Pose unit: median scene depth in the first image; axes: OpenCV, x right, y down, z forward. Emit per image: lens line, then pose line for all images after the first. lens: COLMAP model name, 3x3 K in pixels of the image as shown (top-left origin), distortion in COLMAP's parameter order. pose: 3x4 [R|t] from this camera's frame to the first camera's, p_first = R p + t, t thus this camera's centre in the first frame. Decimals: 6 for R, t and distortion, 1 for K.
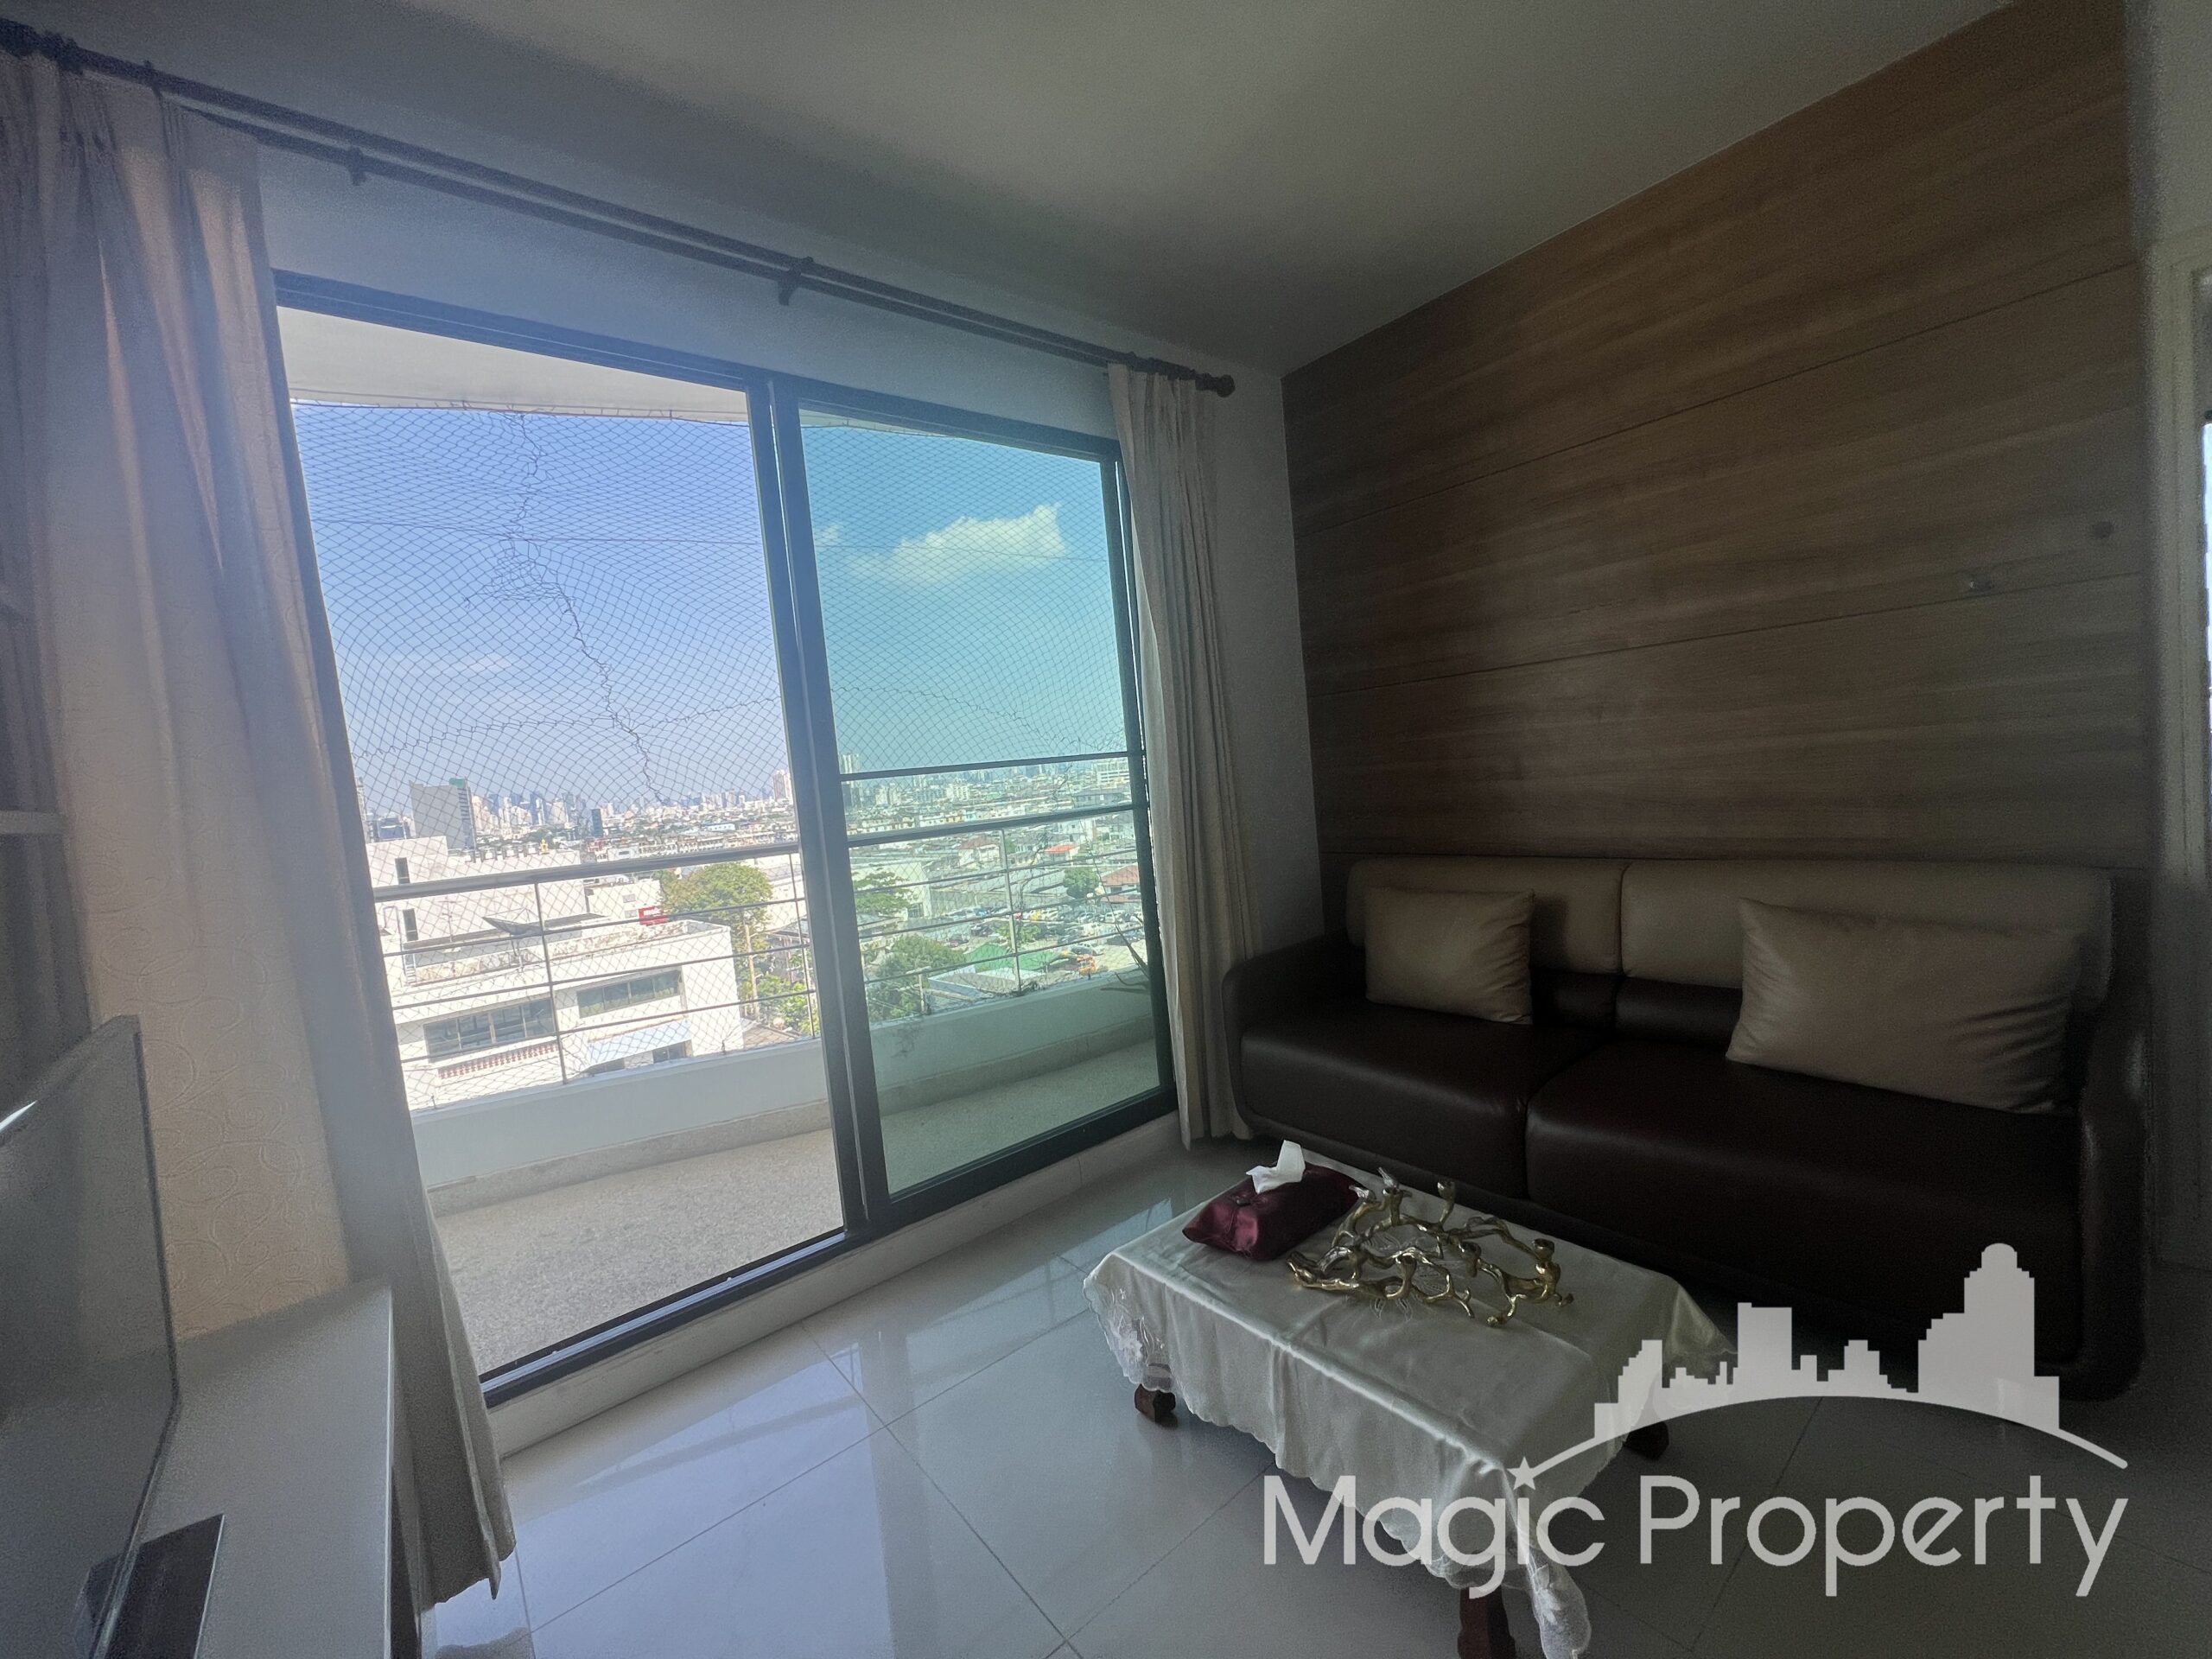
lens RADIAL K [[872.4, 0, 1097.7], [0, 872.4, 830.1], [0, 0, 1]] dist [0.002737, -0.000782]
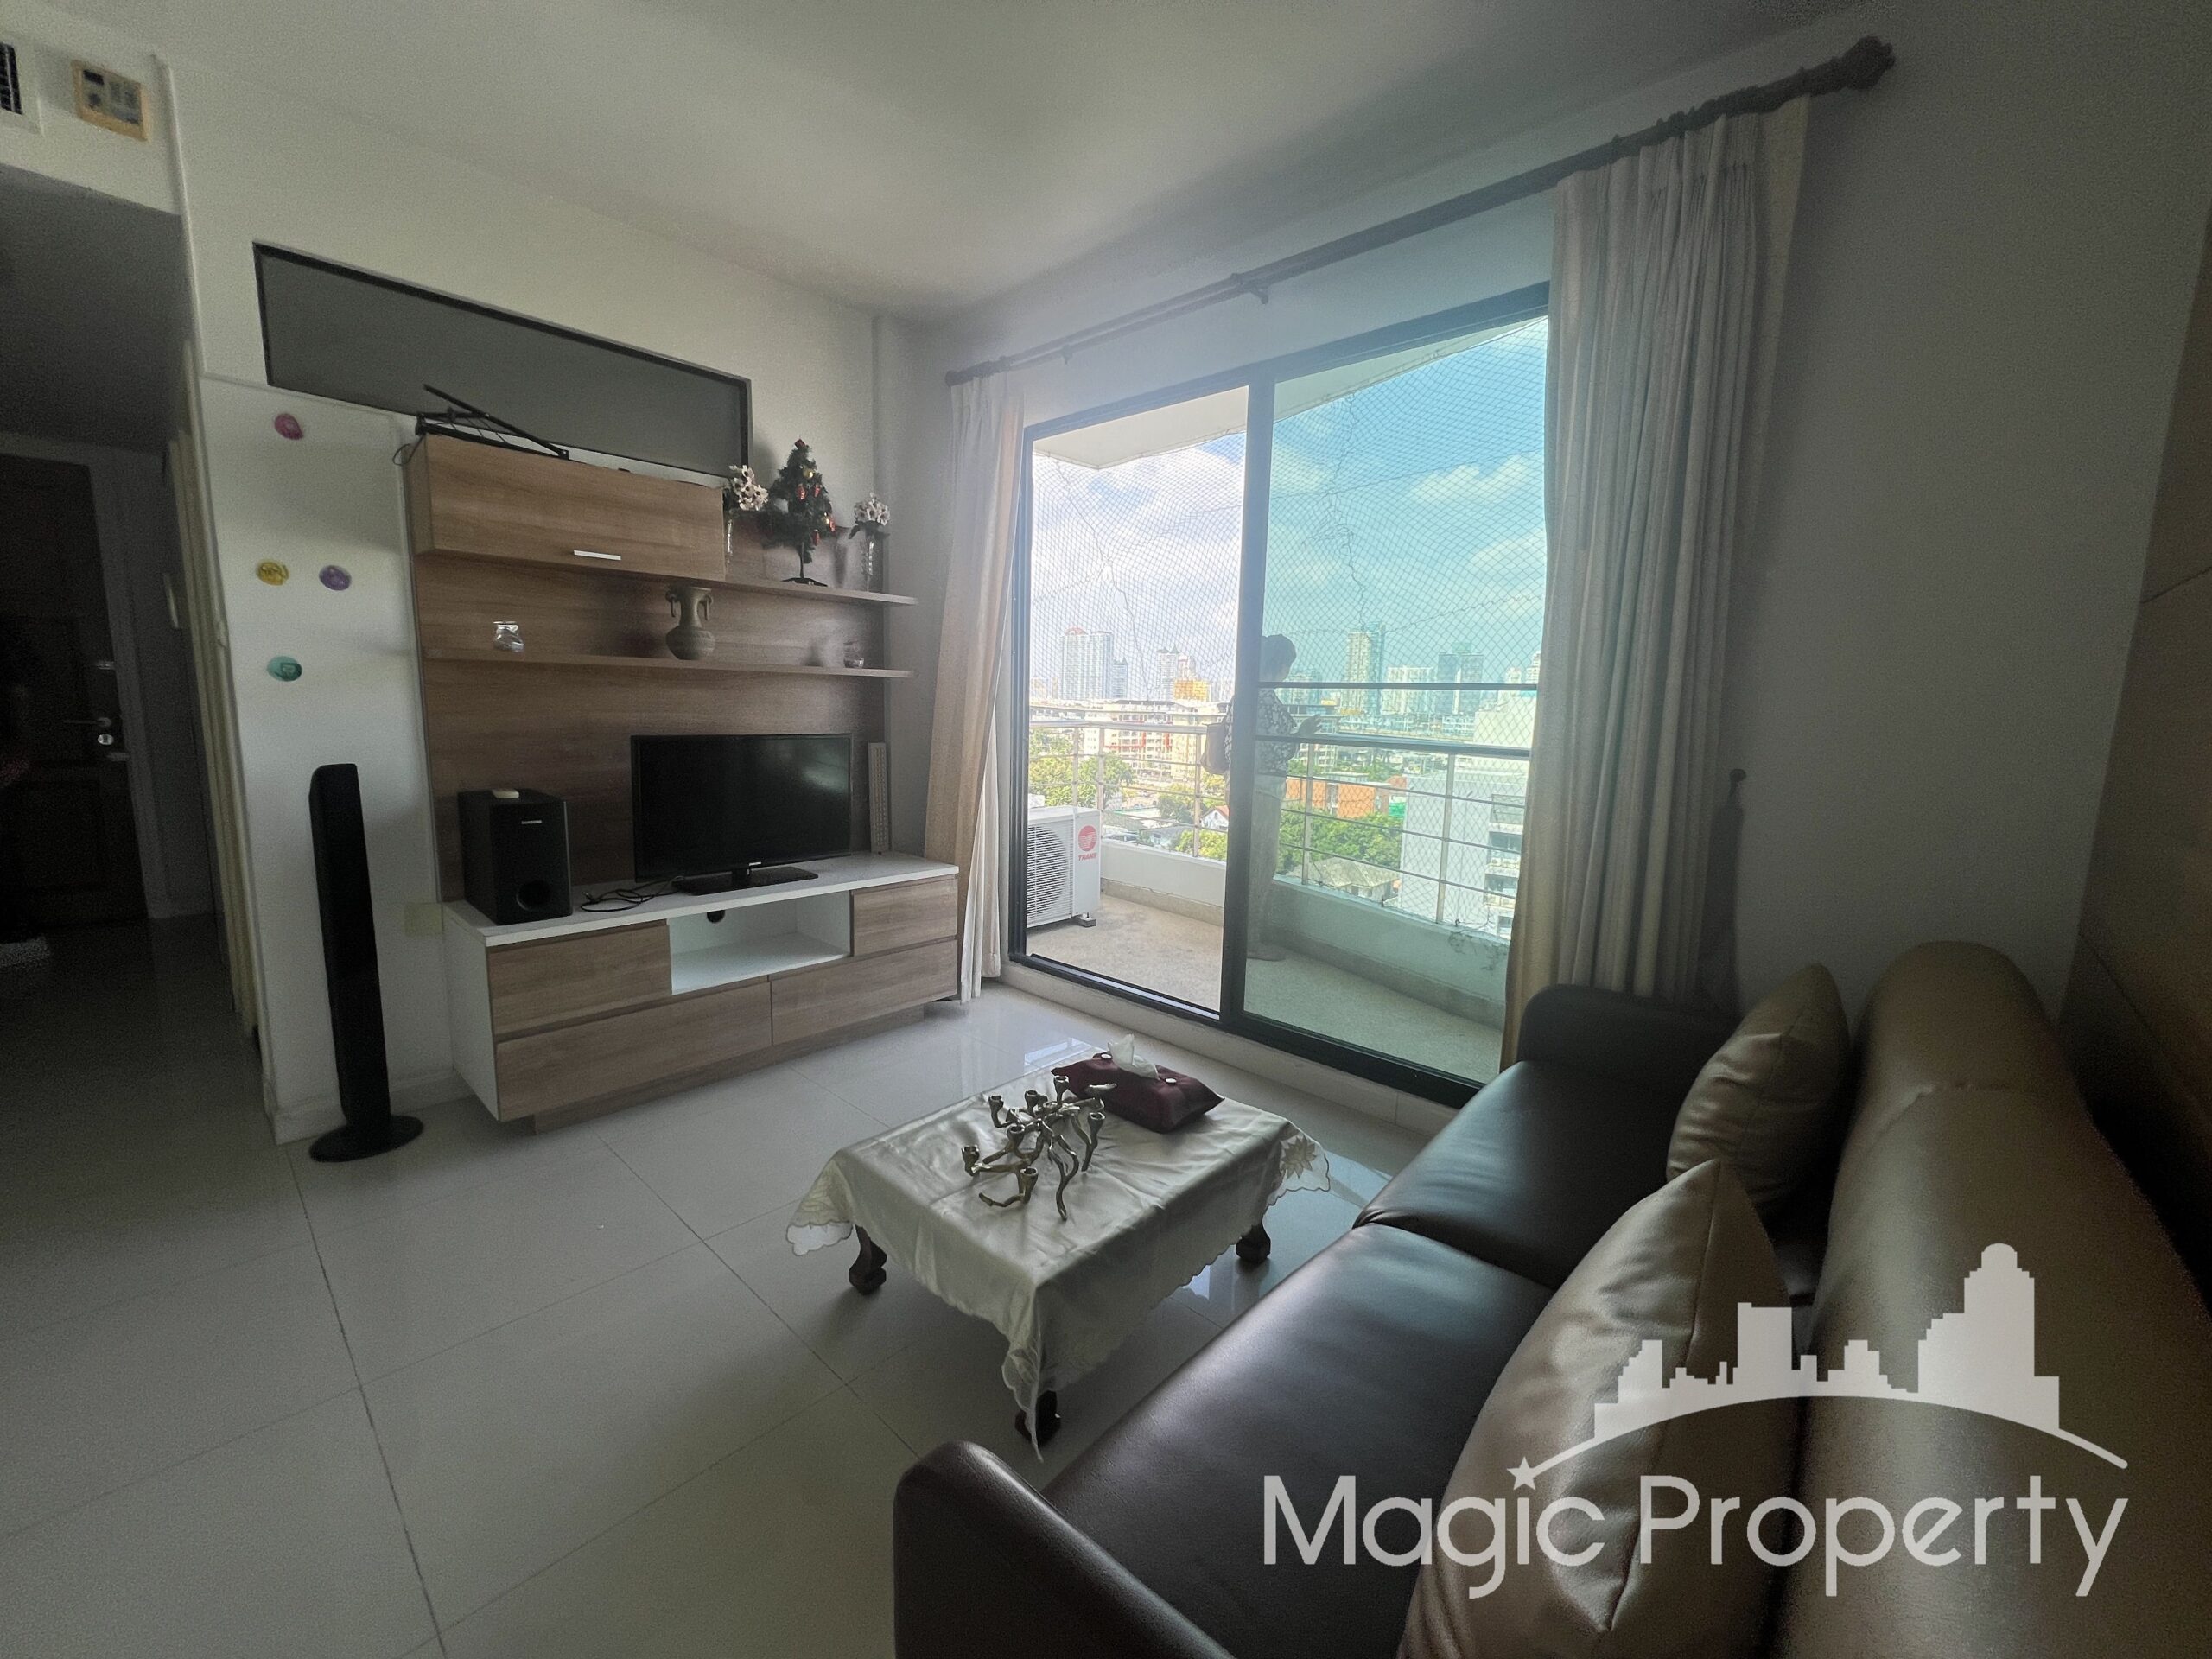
lens RADIAL K [[872.4, 0, 1097.0], [0, 872.4, 828.8], [0, 0, 1]] dist [0.002737, -0.000782]
pose [[0.152696, 0.242737, -0.957999, 0.954618], [-0.106311, 0.967776, 0.228269, -0.124031], [0.982538, 0.066990, 0.173581, 0.568471]]
